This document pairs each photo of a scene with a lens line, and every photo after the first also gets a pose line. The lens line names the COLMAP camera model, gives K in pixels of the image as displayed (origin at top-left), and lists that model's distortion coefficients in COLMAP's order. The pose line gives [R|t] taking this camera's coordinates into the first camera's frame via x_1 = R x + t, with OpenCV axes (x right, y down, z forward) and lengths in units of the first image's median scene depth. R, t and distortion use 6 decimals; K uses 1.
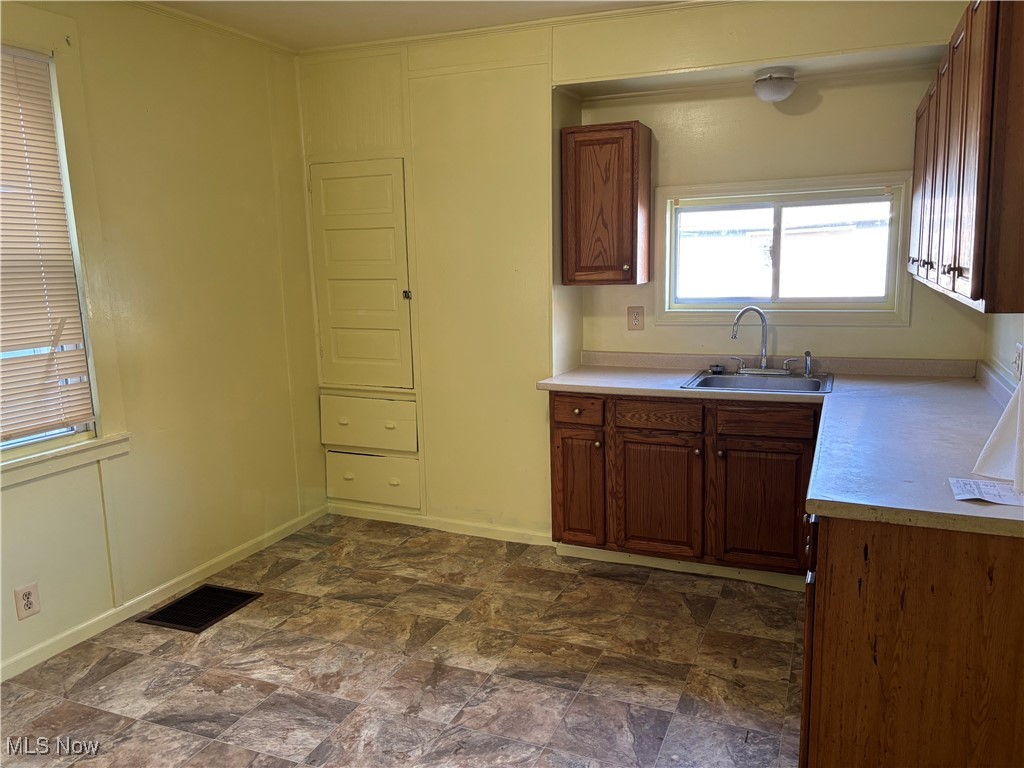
lens RADIAL K [[787.7, 0, 510.4], [0, 787.7, 383.7], [0, 0, 1]] dist [0.072151, -0.054771]
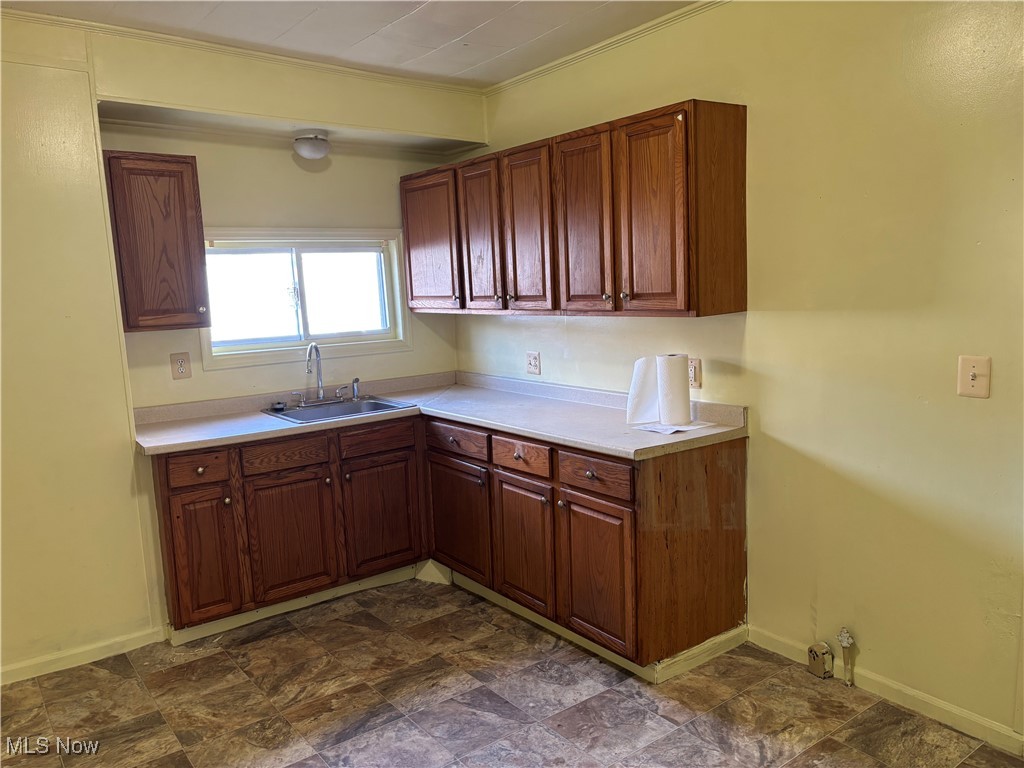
lens RADIAL K [[787.7, 0, 509.4], [0, 787.7, 383.6], [0, 0, 1]] dist [0.072151, -0.054771]
pose [[0.506100, -0.109878, 0.855447, -0.503516], [0.167663, 0.985464, 0.027385, -0.027596], [-0.846021, 0.129567, 0.517165, 0.229937]]
